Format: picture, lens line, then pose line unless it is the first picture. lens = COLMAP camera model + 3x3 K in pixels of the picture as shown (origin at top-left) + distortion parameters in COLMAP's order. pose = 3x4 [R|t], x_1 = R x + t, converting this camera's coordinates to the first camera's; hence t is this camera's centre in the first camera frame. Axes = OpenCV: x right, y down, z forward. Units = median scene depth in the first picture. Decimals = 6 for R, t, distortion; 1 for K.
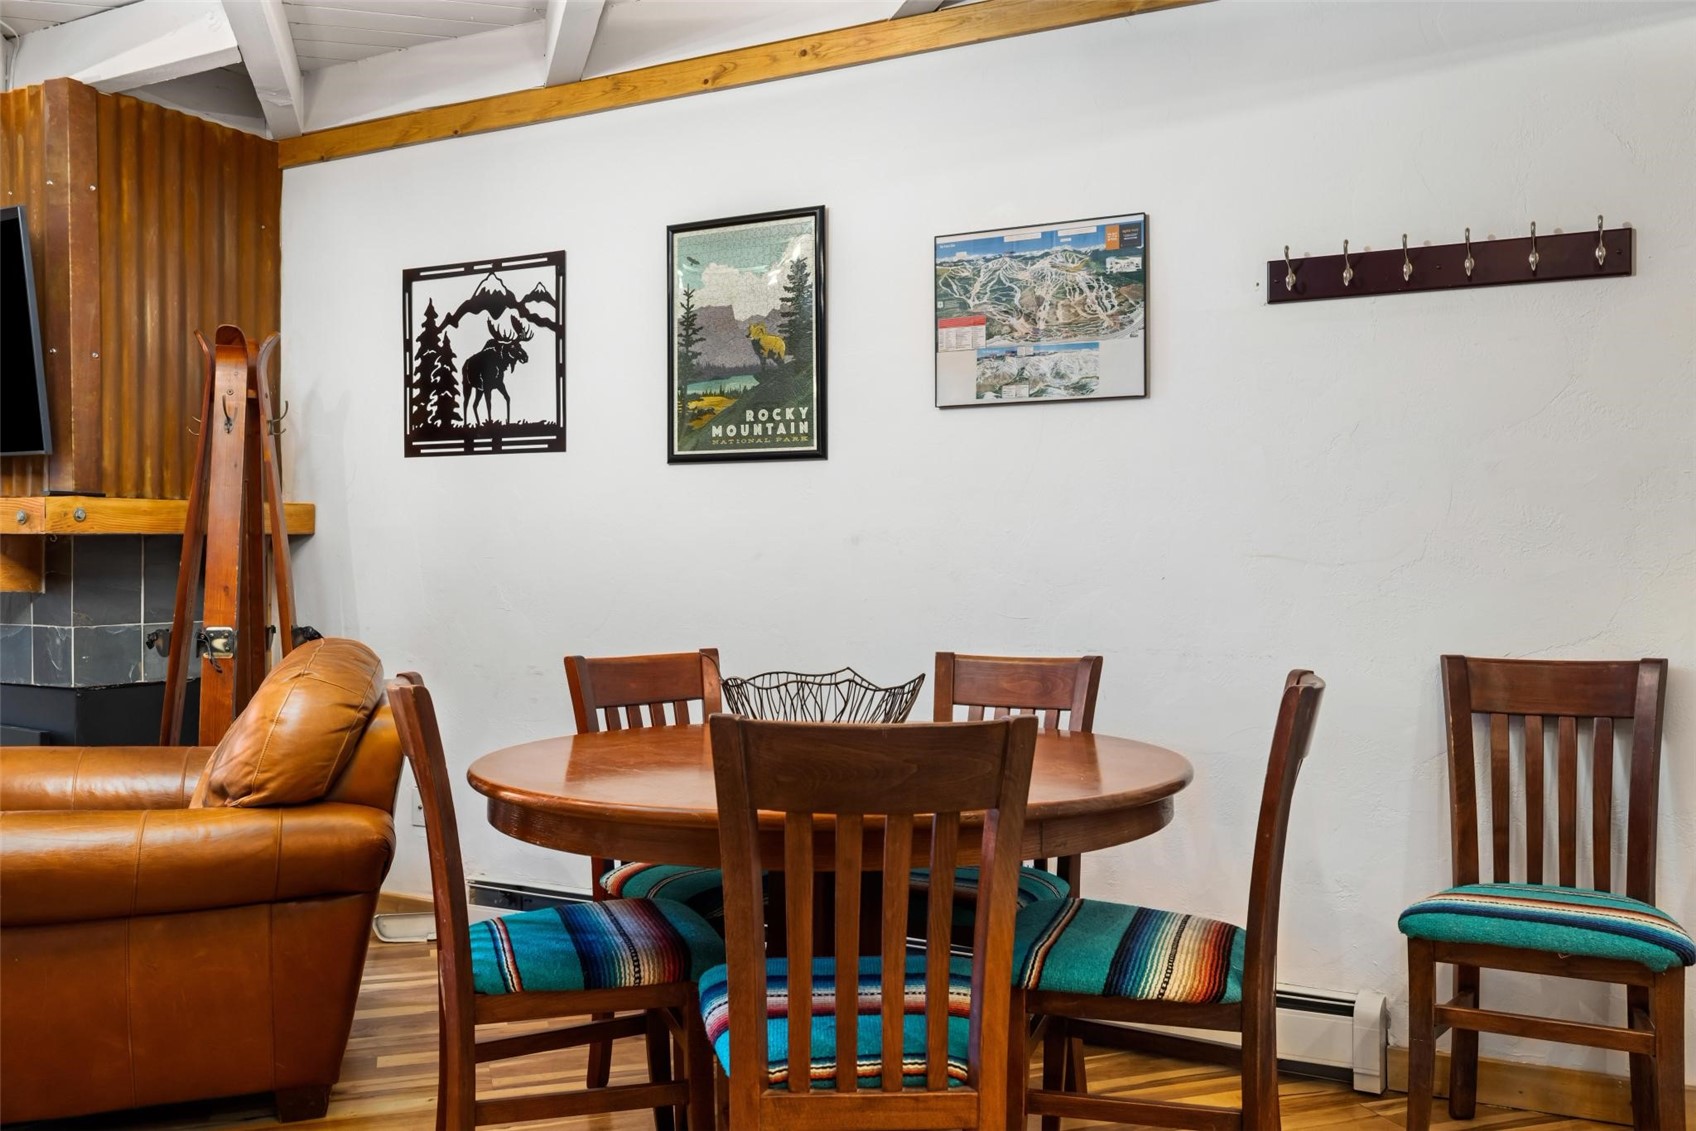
lens RADIAL K [[1410.7, 0, 848.0], [0, 1410.7, 565.5], [0, 0, 1]] dist [0.008164, 0.002087]
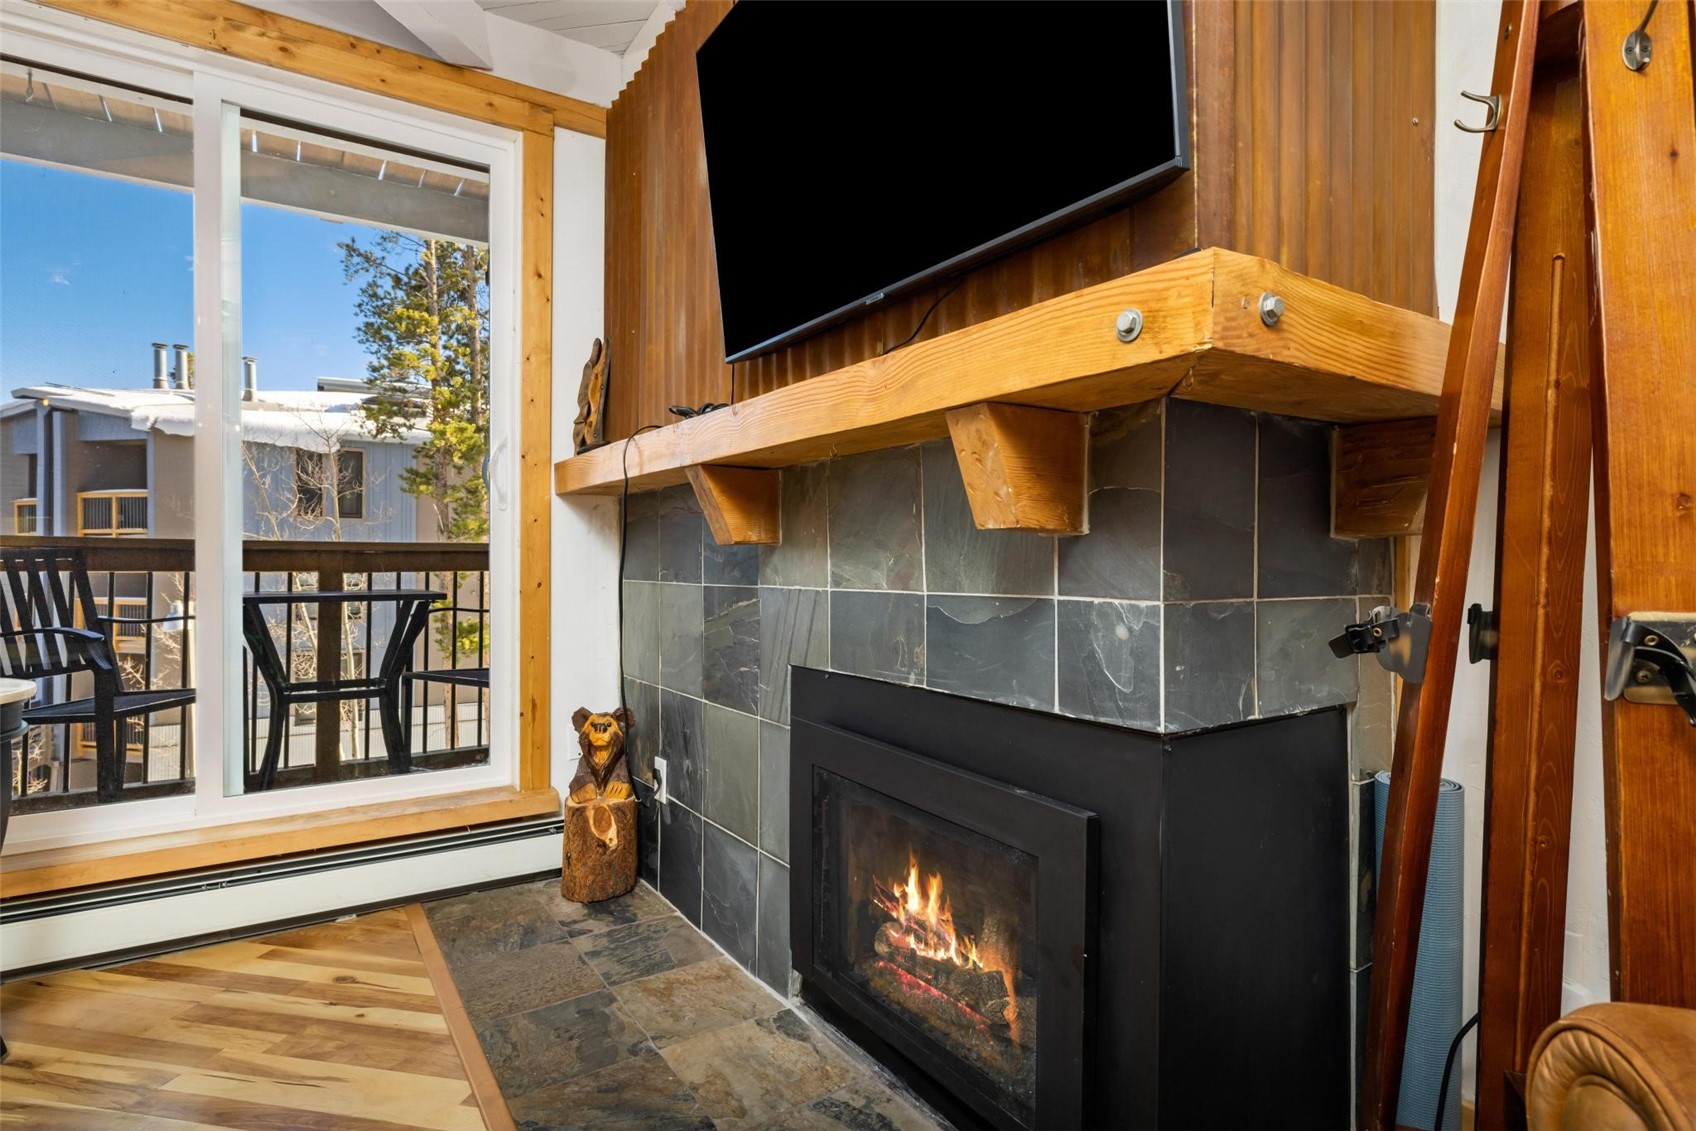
lens RADIAL K [[879.8, 0, 848.0], [0, 879.8, 565.5], [0, 0, 1]] dist [0.000554, 0.000078]
pose [[0.878451, 0.002463, -0.477825, -0.497031], [-0.006680, 0.999952, -0.007127, 0.033833], [0.477785, 0.009453, 0.878426, 0.691755]]
